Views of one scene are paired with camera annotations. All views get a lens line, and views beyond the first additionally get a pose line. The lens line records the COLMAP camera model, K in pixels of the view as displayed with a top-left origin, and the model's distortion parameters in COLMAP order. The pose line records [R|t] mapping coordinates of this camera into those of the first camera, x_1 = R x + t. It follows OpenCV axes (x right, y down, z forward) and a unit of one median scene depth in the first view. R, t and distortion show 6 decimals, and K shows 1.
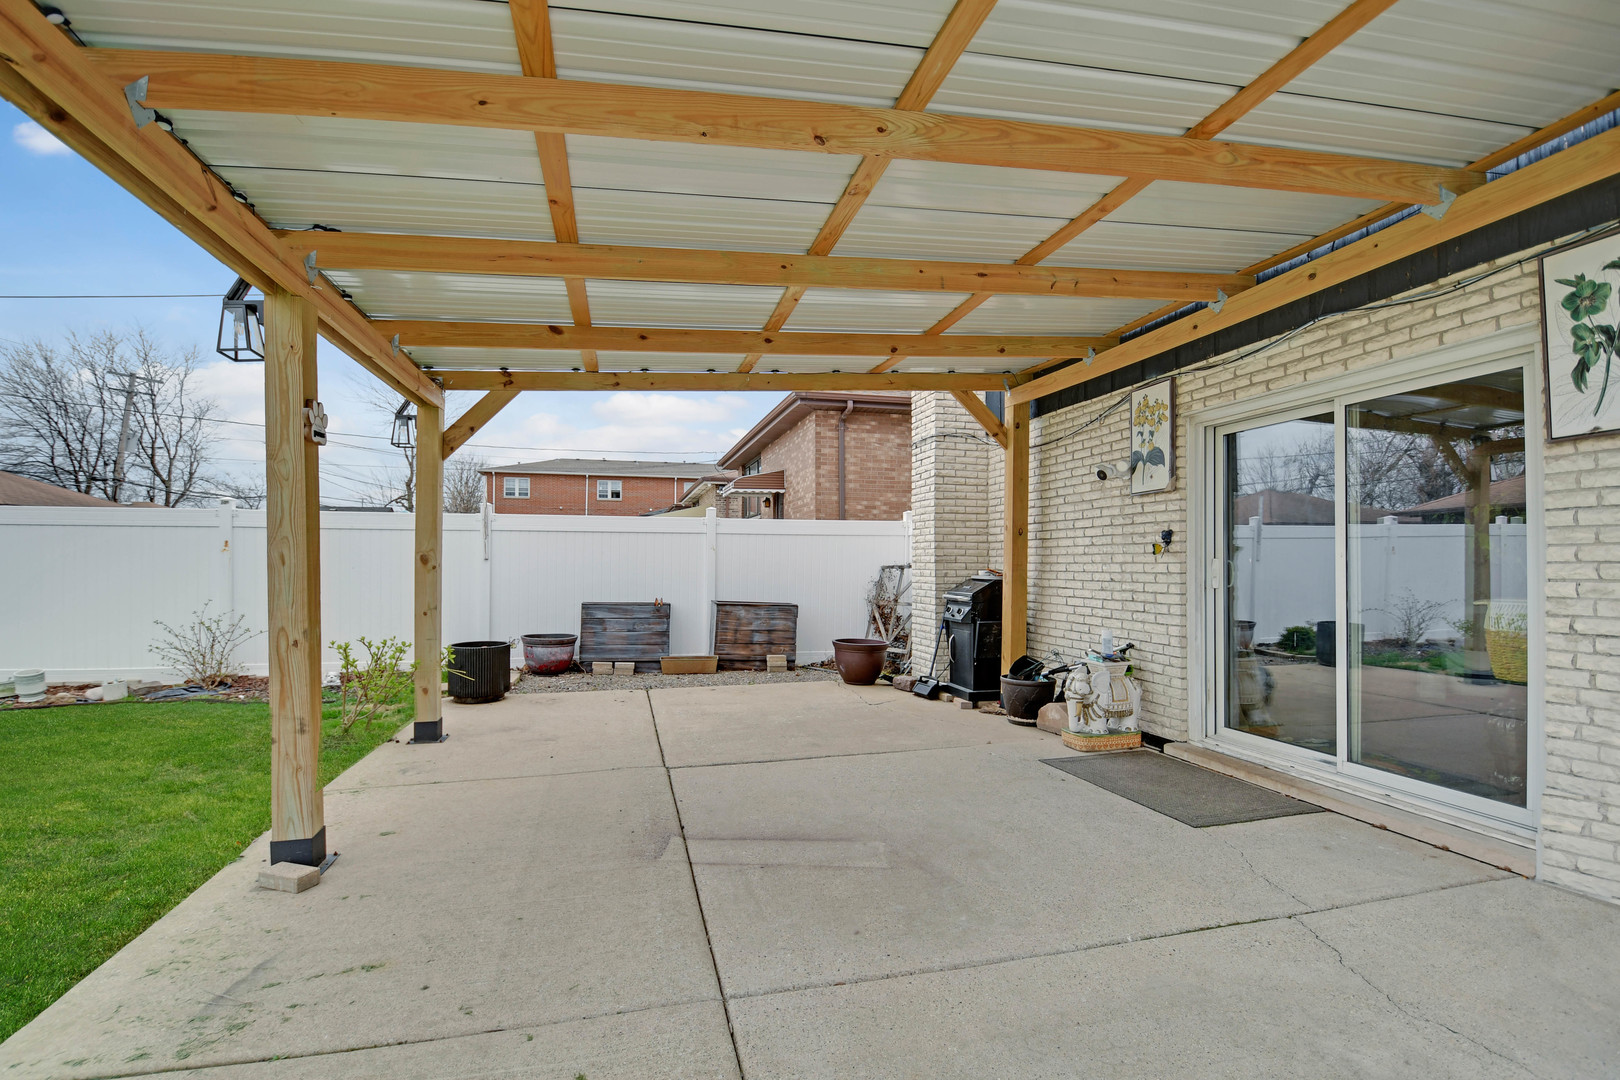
lens RADIAL K [[739.8, 0, 814.8], [0, 739.8, 552.5], [0, 0, 1]] dist [-0.003174, 0.000129]
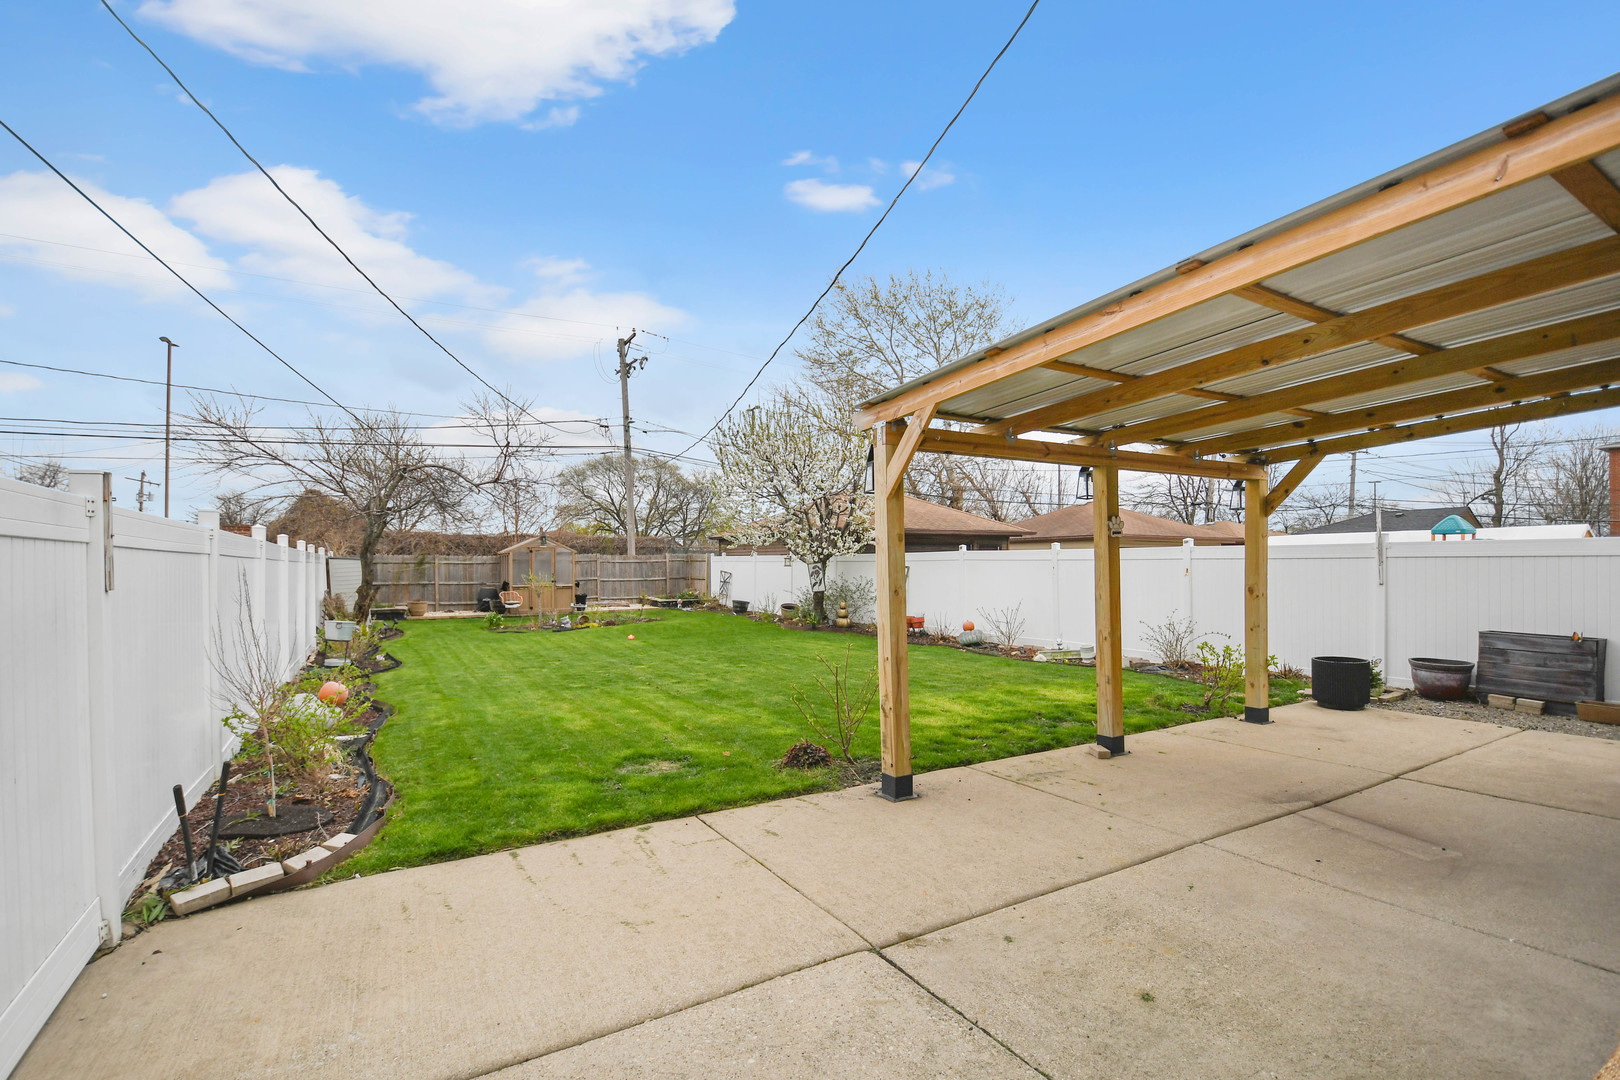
lens RADIAL K [[739.8, 0, 812.1], [0, 739.8, 555.3], [0, 0, 1]] dist [-0.003174, 0.000129]
pose [[0.303487, -0.016384, -0.952695, 0.396818], [0.014333, 0.999818, -0.012629, -0.036856], [0.952728, -0.009822, 0.303666, -0.149113]]
